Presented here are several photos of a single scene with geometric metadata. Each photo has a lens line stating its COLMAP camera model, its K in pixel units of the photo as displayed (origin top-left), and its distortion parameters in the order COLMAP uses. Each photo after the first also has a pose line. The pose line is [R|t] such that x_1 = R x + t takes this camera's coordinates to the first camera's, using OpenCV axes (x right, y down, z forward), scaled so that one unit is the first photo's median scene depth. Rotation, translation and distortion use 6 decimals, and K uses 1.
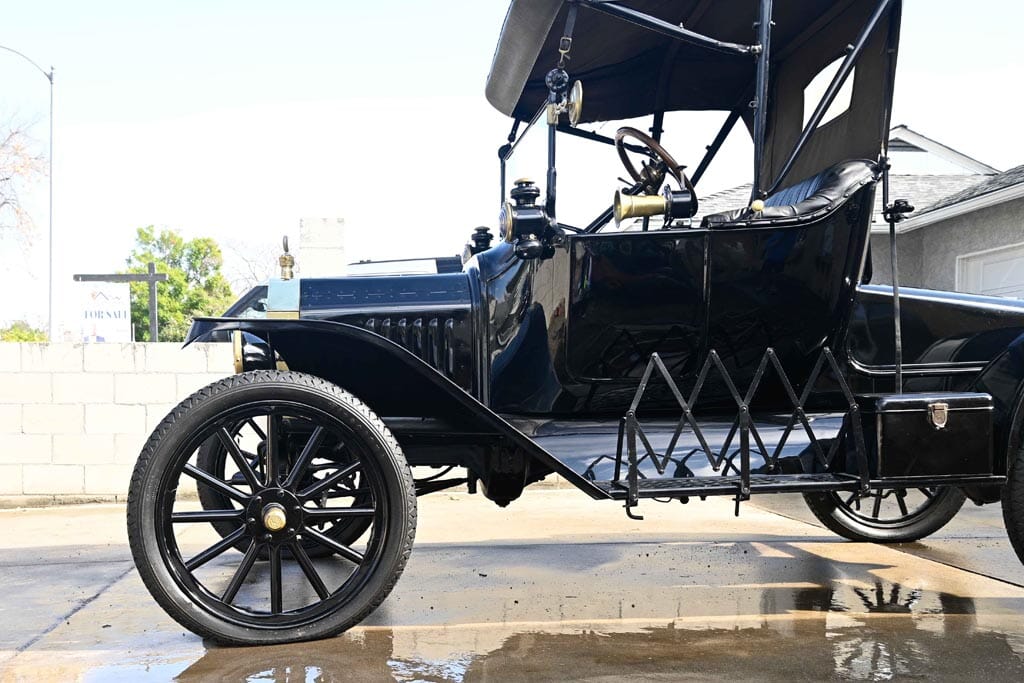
lens RADIAL K [[1046.4, 0, 459.8], [0, 1046.4, 448.0], [0, 0, 1]] dist [-0.004337, 0.000000]
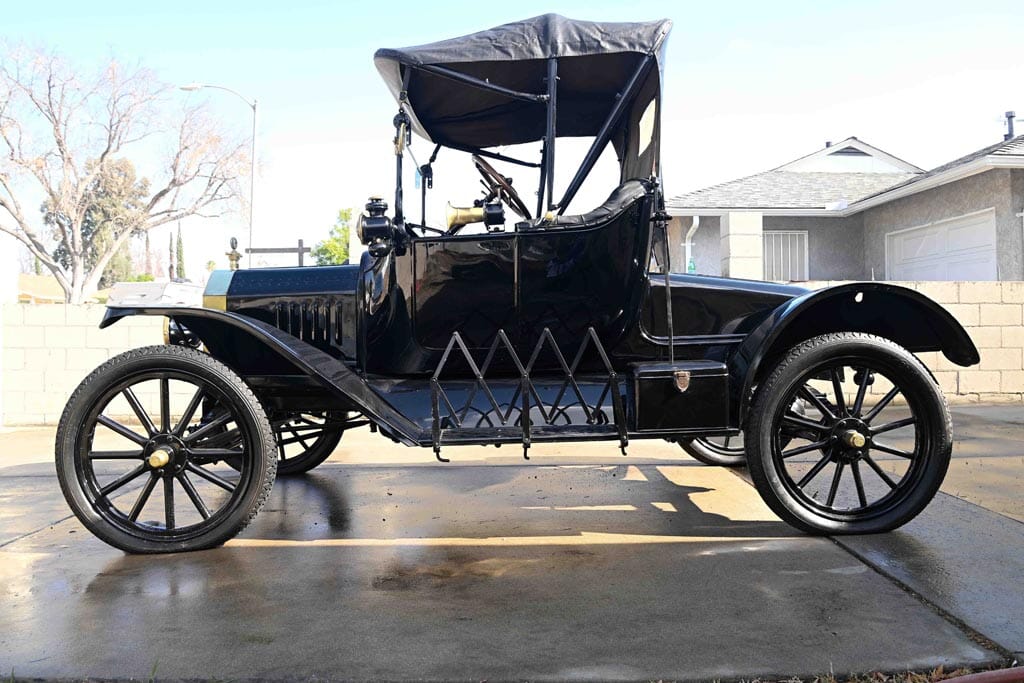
lens RADIAL K [[777.9, 0, 507.1], [0, 777.9, 331.3], [0, 0, 1]] dist [-0.079682, 0.016315]
pose [[0.998486, 0.001365, -0.054984, 0.277833], [-0.004221, 0.998646, -0.051854, -0.038975], [0.054838, 0.052008, 0.997140, 0.051254]]
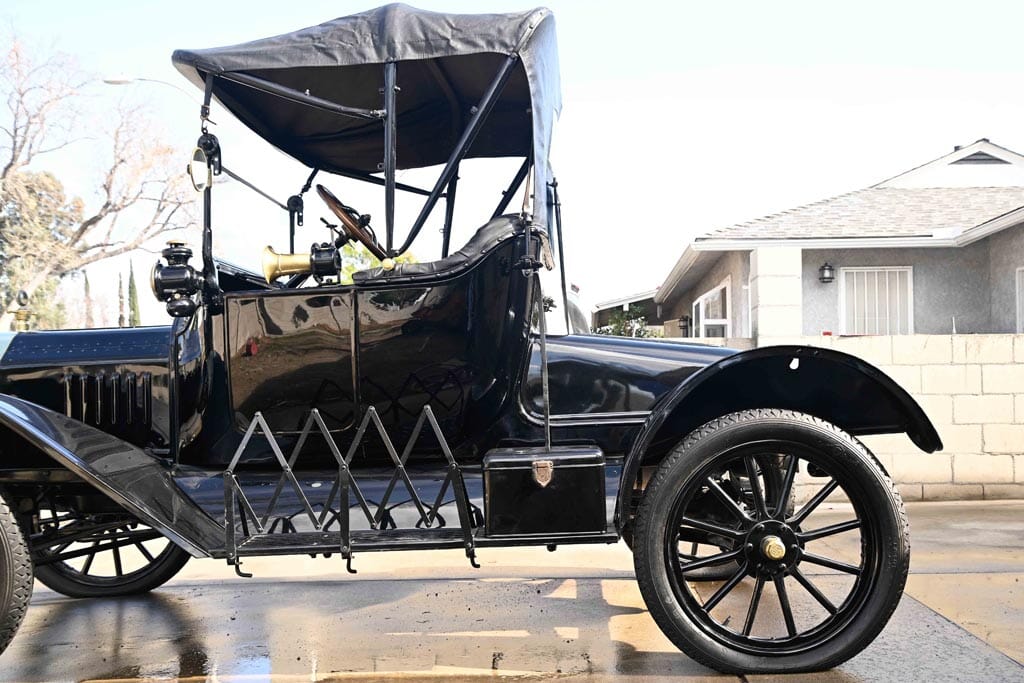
lens RADIAL K [[1011.5, 0, 536.4], [0, 1011.5, 387.5], [0, 0, 1]] dist [0.026237, 0.000000]
pose [[0.997659, -0.006155, -0.068113, 0.481715], [0.001763, 0.997925, -0.064357, -0.046958], [0.068368, 0.064086, 0.995600, 0.035838]]
